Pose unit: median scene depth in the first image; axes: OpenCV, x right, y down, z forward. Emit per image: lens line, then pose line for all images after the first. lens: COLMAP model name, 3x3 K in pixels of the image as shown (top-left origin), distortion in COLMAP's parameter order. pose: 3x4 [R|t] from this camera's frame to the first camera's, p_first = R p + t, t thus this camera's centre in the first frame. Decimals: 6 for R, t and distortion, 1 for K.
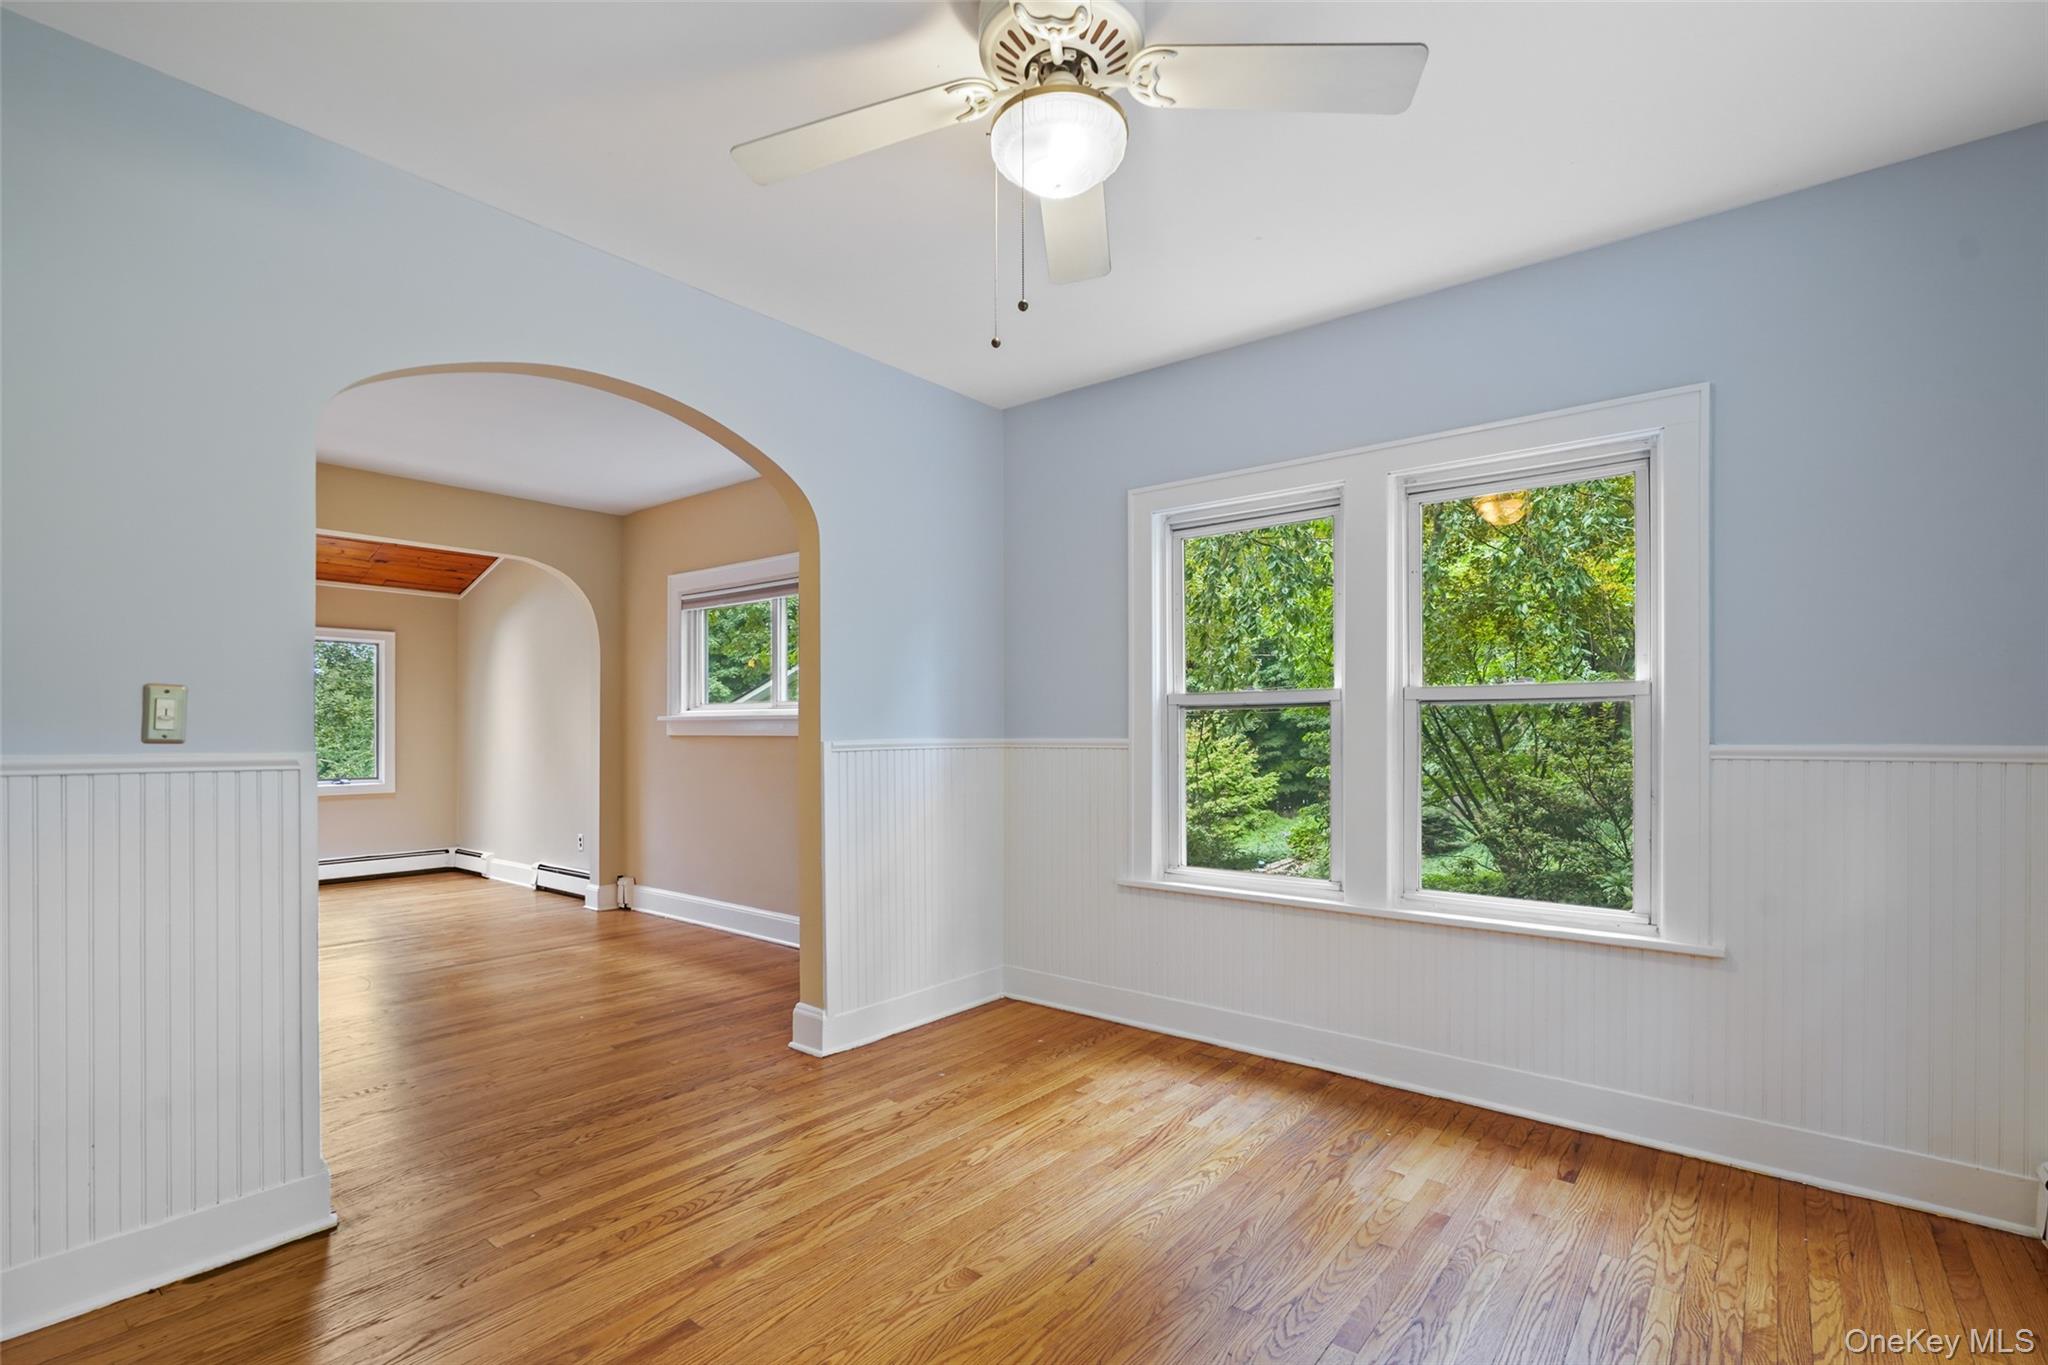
lens RADIAL K [[937.2, 0, 1010.6], [0, 937.2, 732.4], [0, 0, 1]] dist [-0.003950, 0.000054]
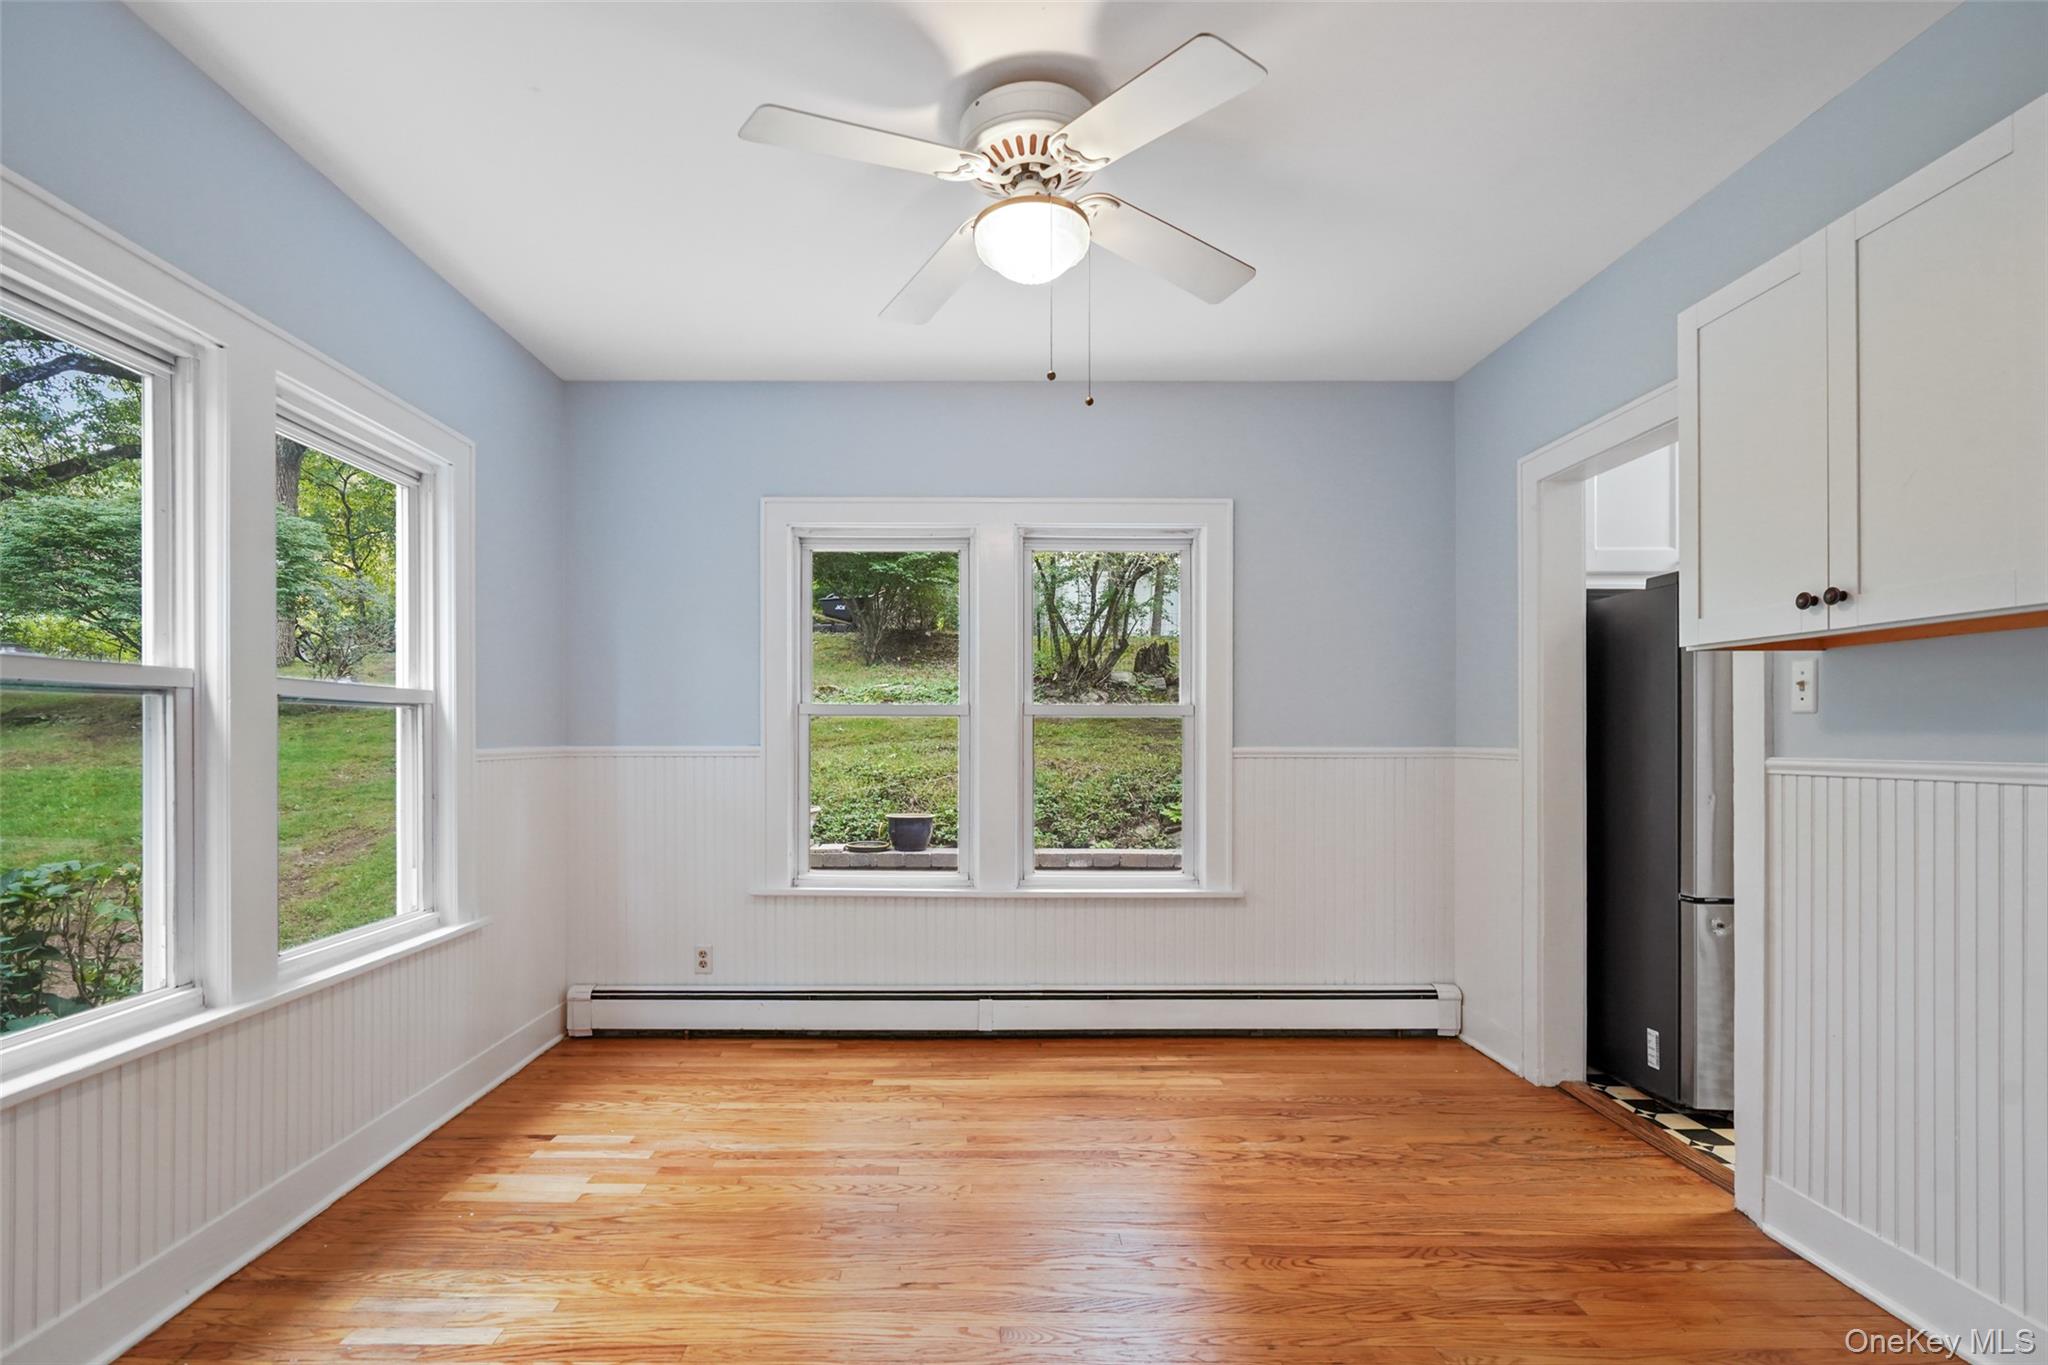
lens RADIAL K [[970.4, 0, 962.0], [0, 970.4, 736.1], [0, 0, 1]] dist [-0.001676, 0.000268]
pose [[-0.624982, 0.001394, 0.780638, -0.424860], [0.003599, 0.999993, 0.001095, -0.002305], [-0.780631, 0.003494, -0.624983, 0.910294]]
